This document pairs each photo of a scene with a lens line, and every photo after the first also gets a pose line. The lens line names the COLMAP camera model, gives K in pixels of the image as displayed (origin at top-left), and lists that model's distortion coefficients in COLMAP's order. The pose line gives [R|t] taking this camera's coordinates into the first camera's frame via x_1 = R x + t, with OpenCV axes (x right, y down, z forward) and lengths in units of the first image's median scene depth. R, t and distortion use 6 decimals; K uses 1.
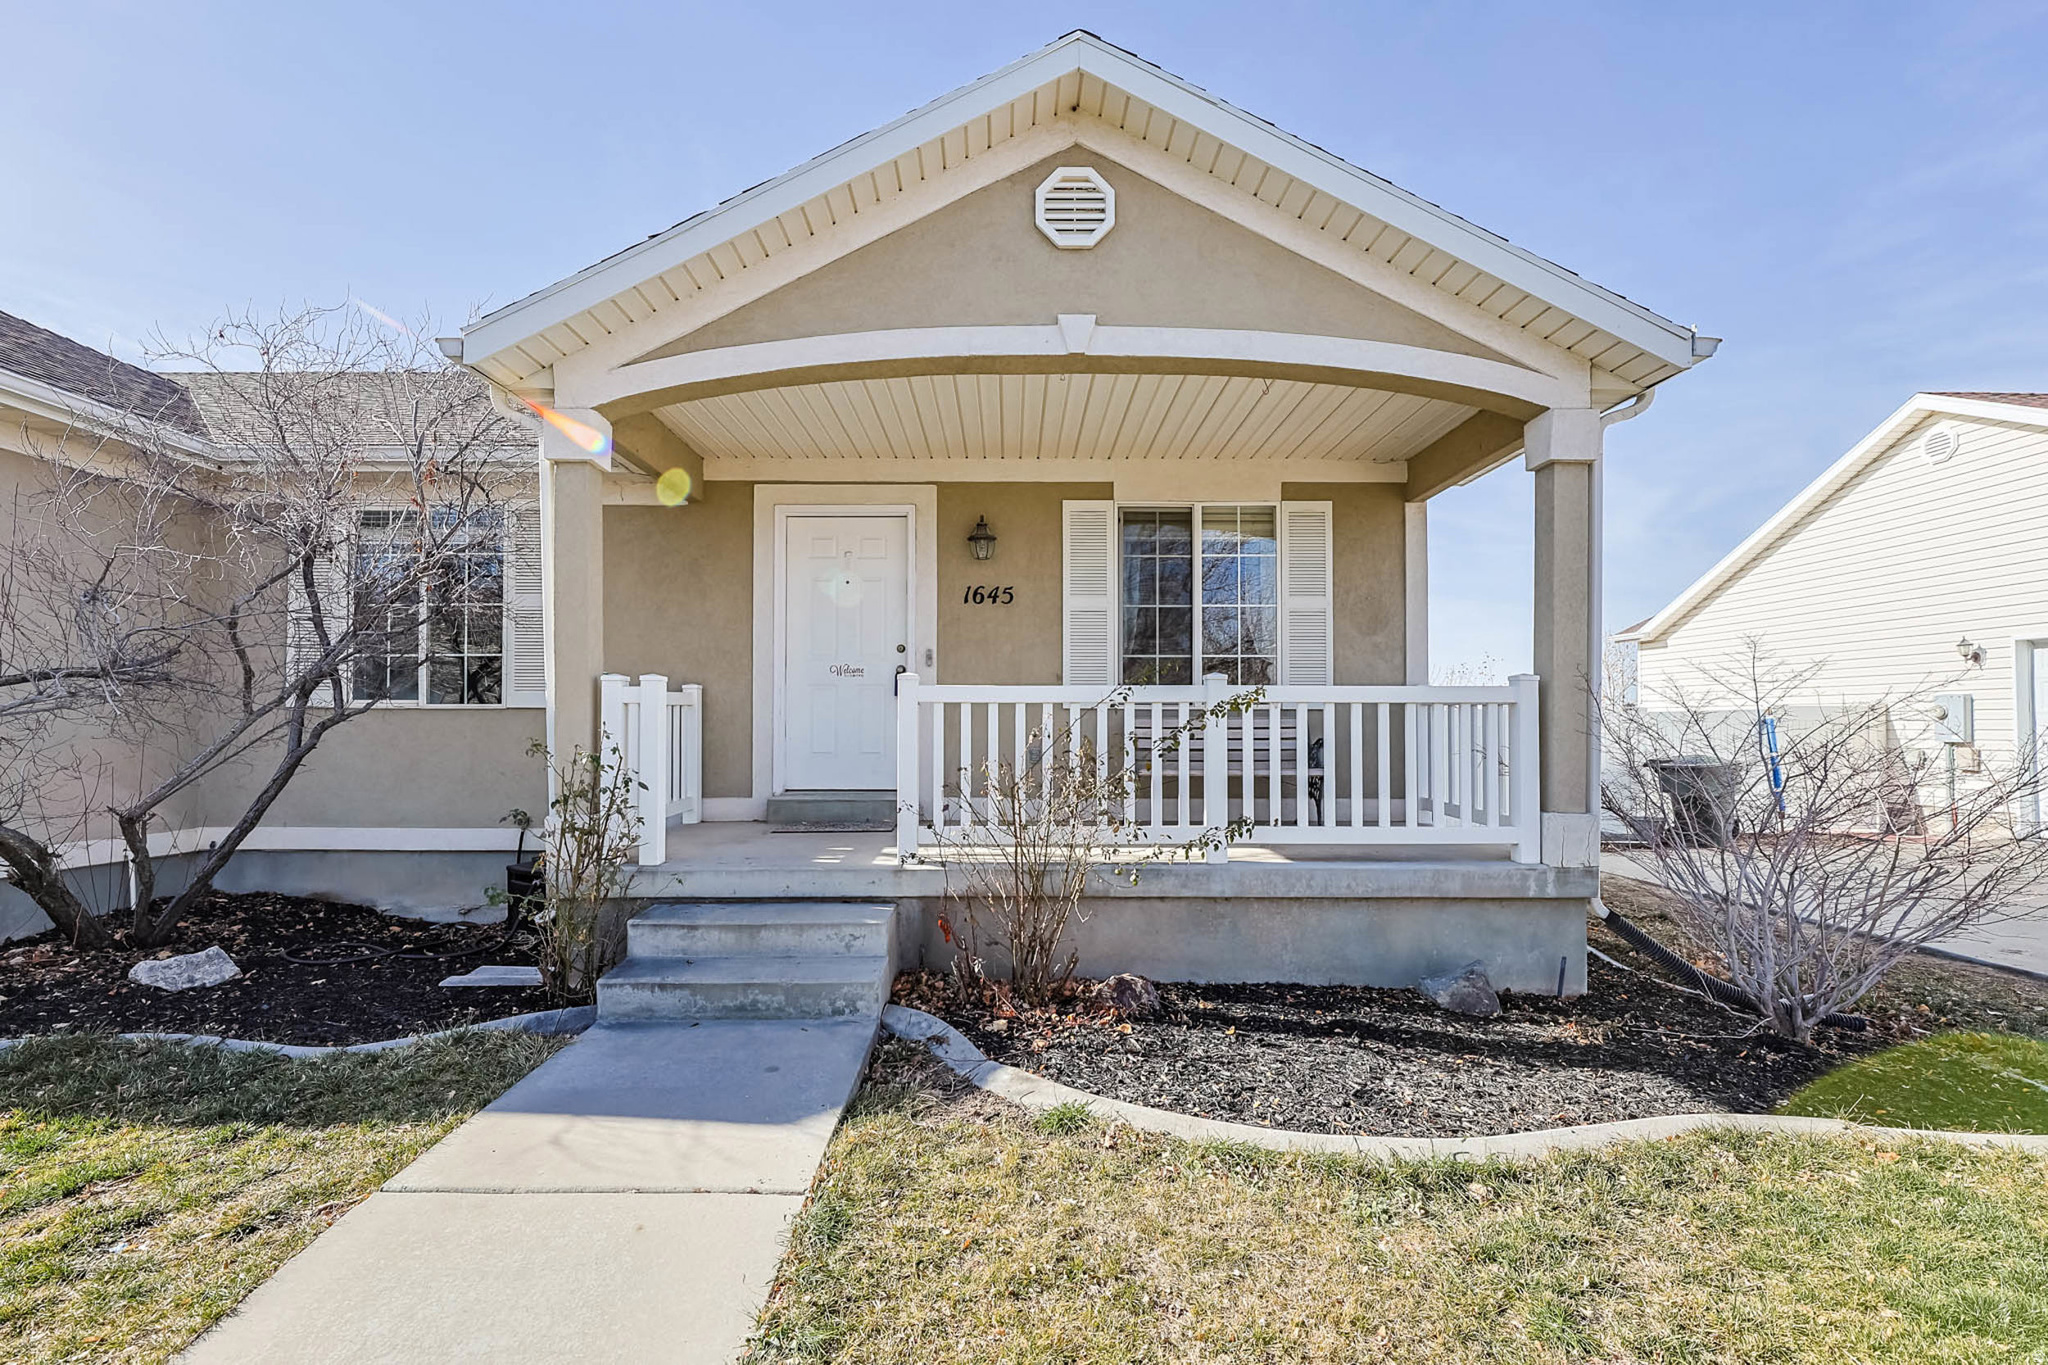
lens RADIAL K [[793.3, 0, 1021.8], [0, 793.3, 719.2], [0, 0, 1]] dist [0.001187, -0.005708]
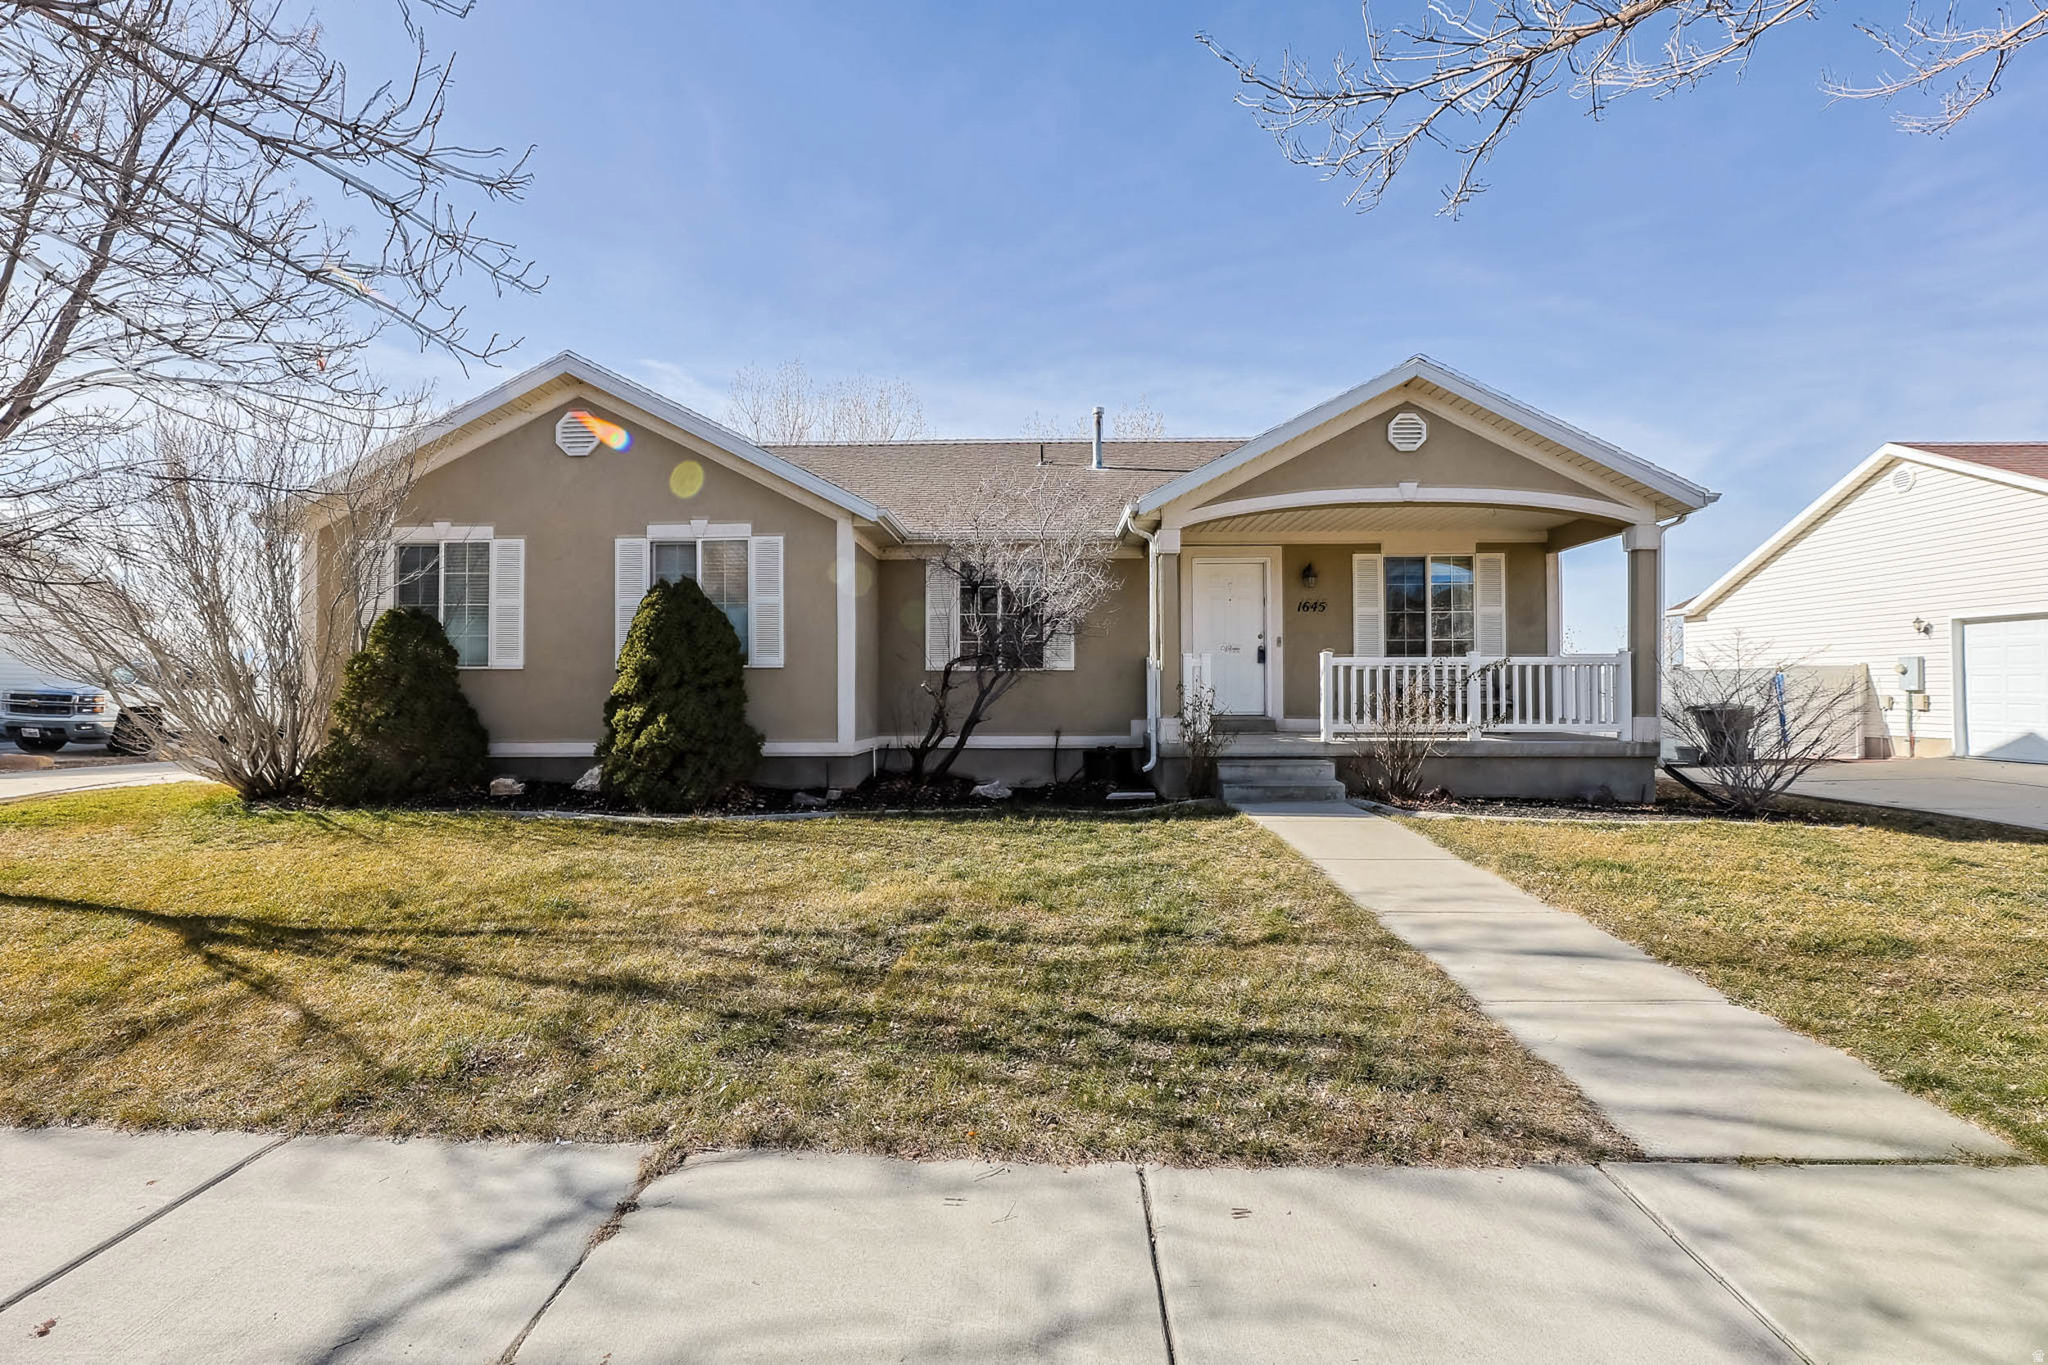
lens RADIAL K [[748.4, 0, 1078.9], [0, 748.4, 684.7], [0, 0, 1]] dist [0.000259, 0.000101]
pose [[0.999766, -0.007890, -0.020140, -0.536412], [0.007821, 0.999963, -0.003526, 0.021635], [0.020167, 0.003368, 0.999791, -0.703600]]
